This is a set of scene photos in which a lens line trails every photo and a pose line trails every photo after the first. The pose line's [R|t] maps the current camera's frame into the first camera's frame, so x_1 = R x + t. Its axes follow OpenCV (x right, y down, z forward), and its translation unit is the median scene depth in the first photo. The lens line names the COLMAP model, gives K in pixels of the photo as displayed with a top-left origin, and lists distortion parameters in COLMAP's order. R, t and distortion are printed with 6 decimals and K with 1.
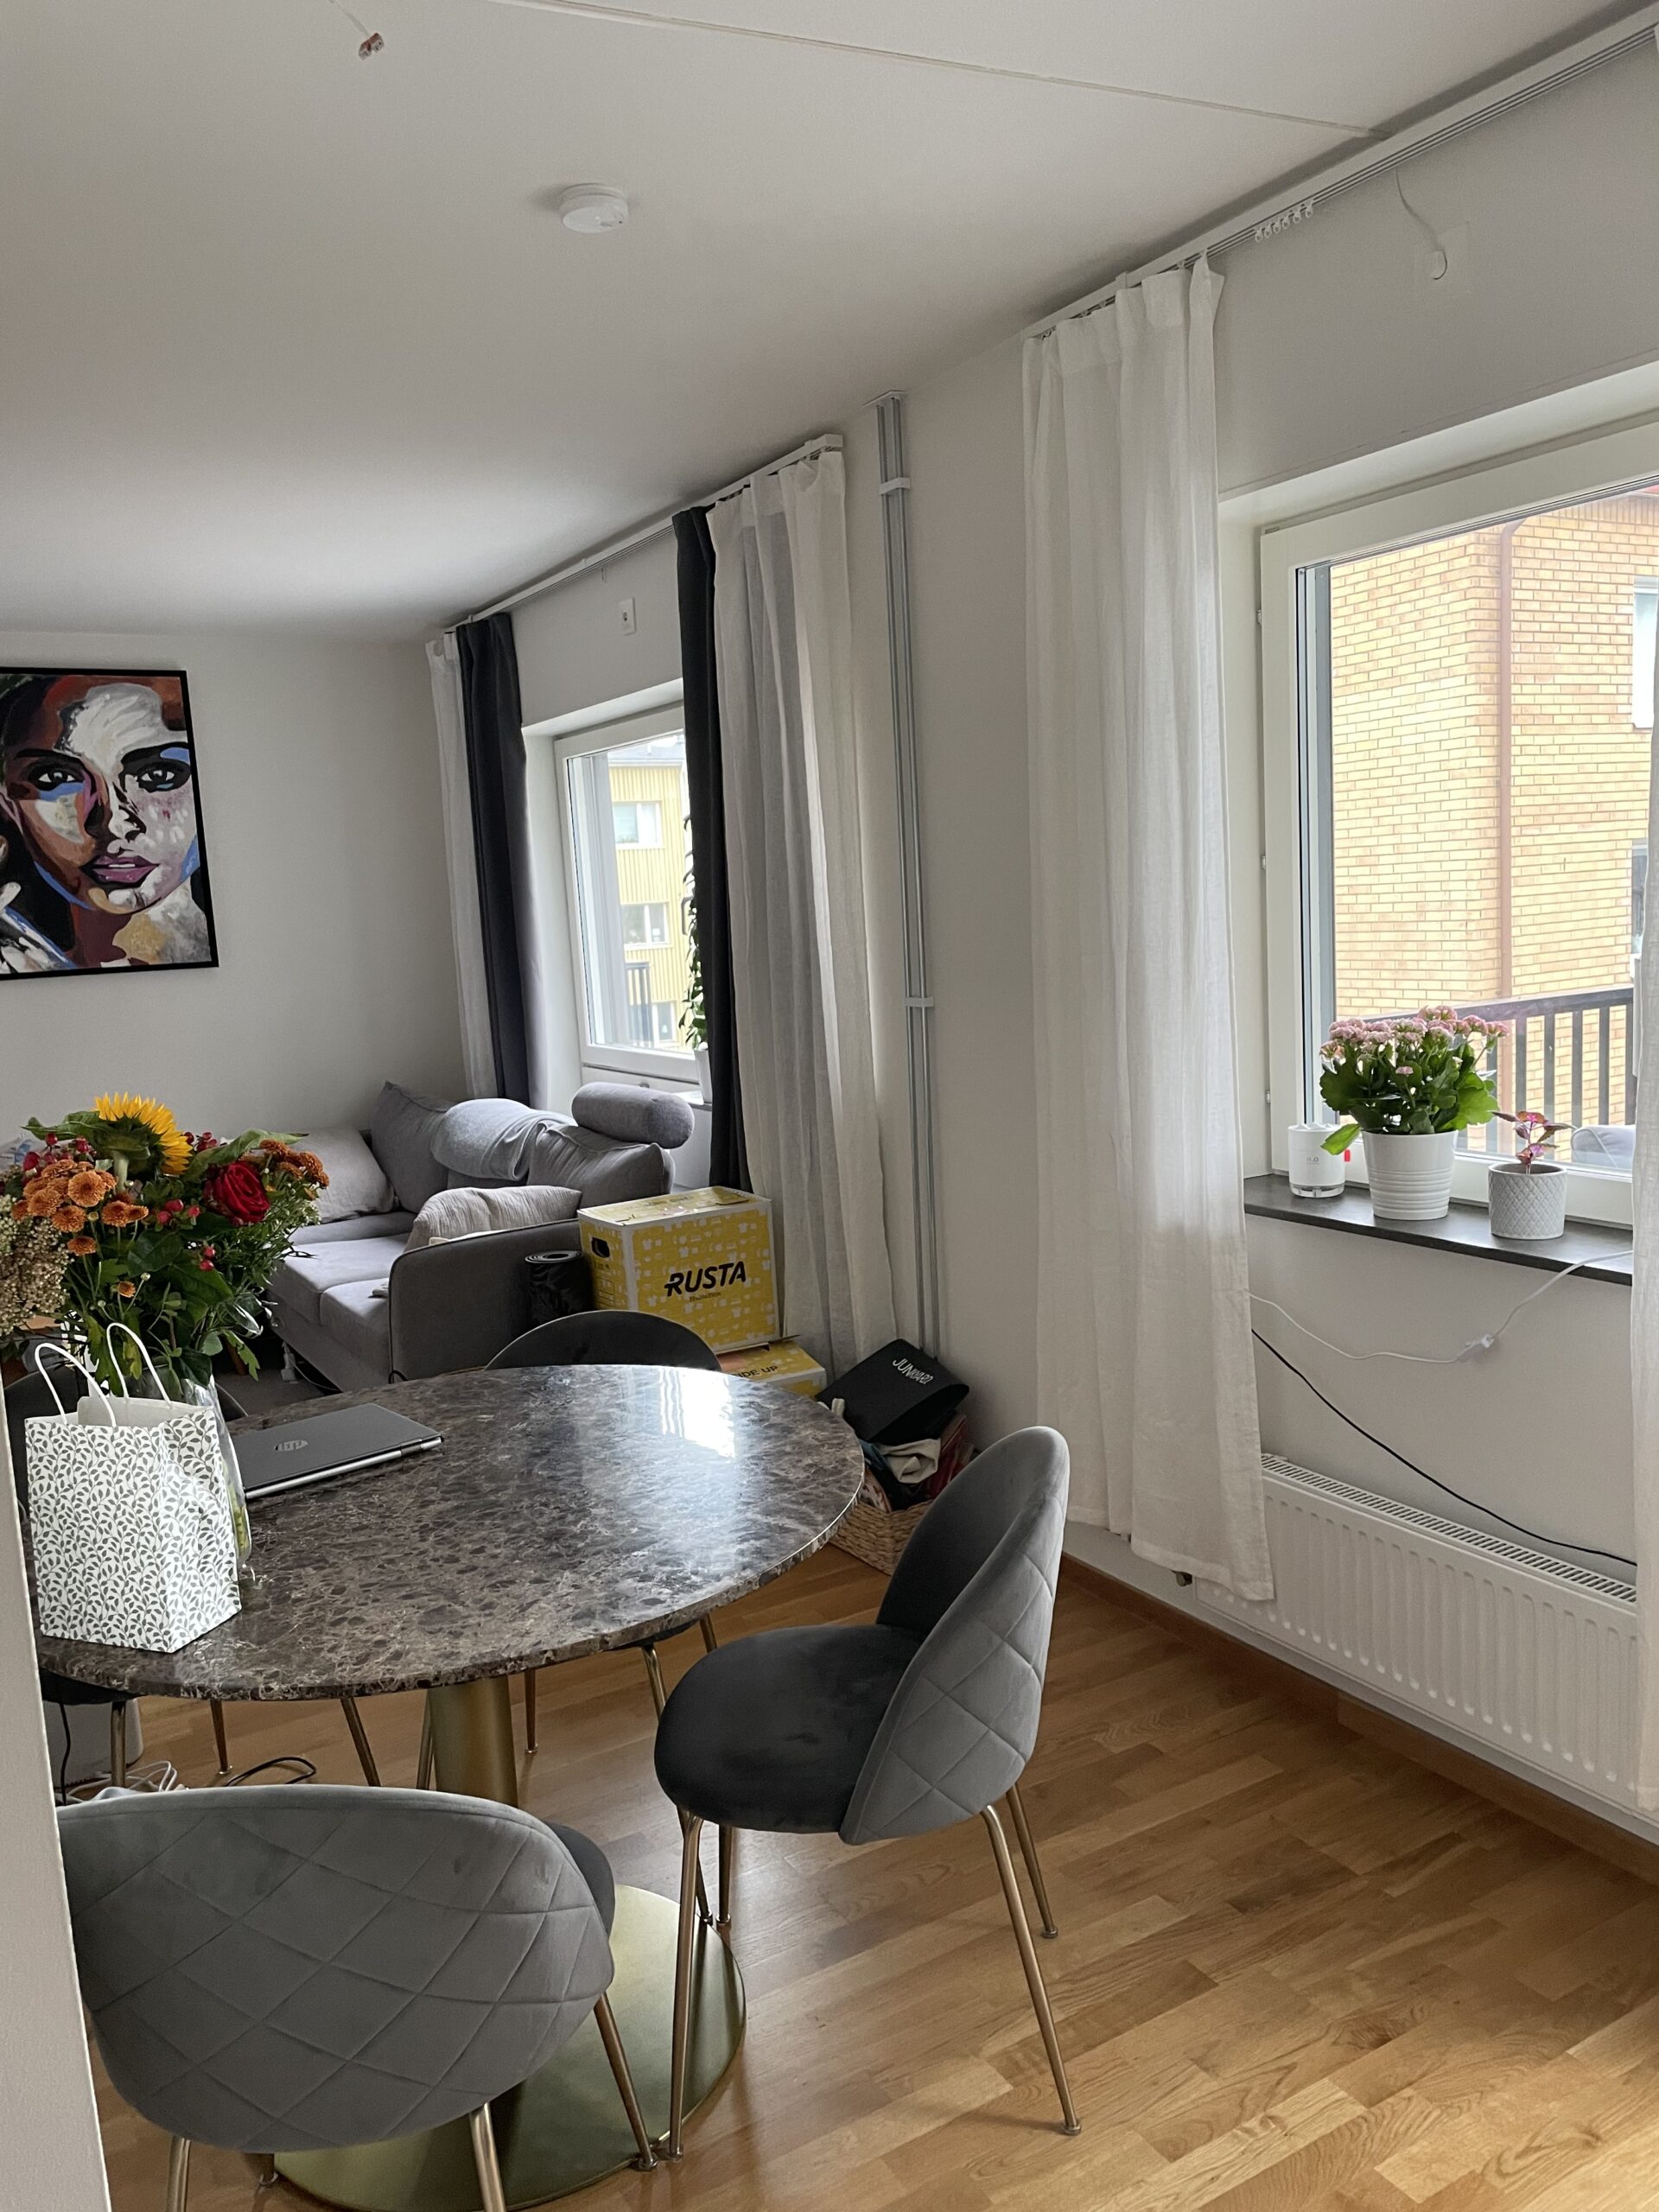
lens RADIAL K [[1654.7, 0, 827.4], [0, 1654.7, 1121.9], [0, 0, 1]] dist [0.020752, -0.013751]
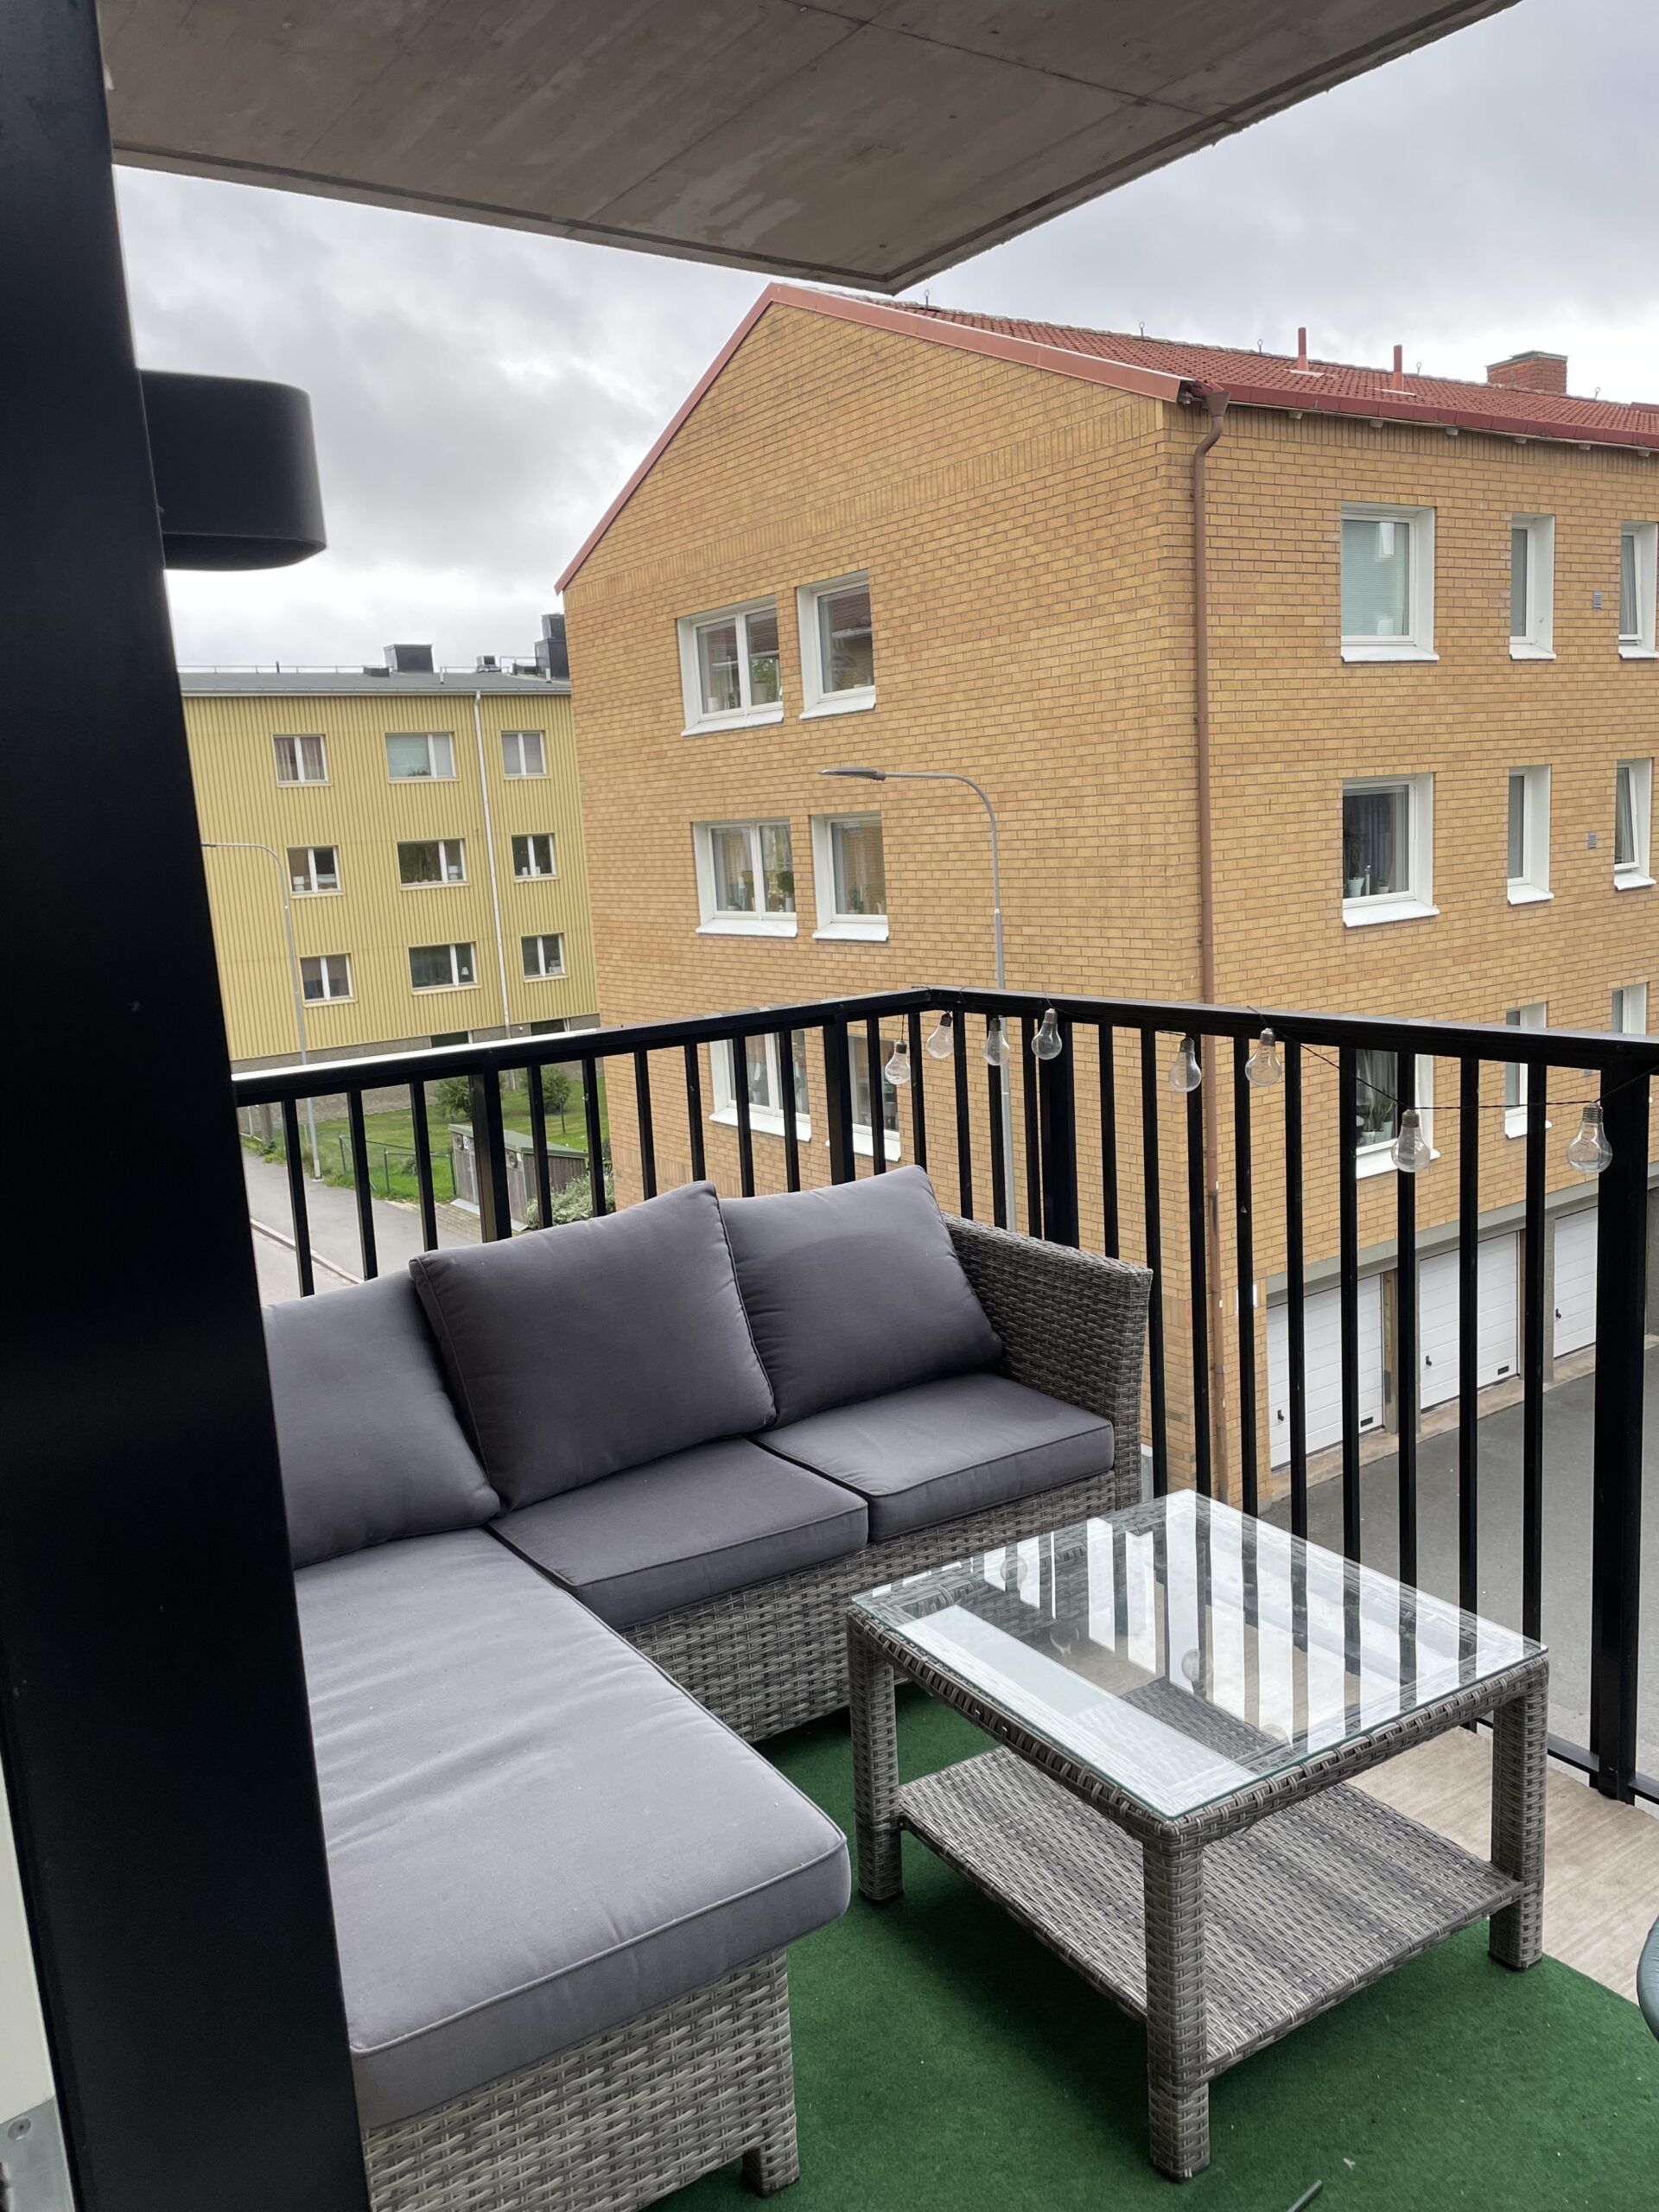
lens RADIAL K [[1654.7, 0, 834.6], [0, 1654.7, 1096.7], [0, 0, 1]] dist [0.020752, -0.013751]
pose [[0.997554, -0.015438, 0.068181, 0.127859], [0.013594, 0.999531, 0.027426, -0.017478], [-0.068573, -0.026432, 0.997296, 0.062382]]
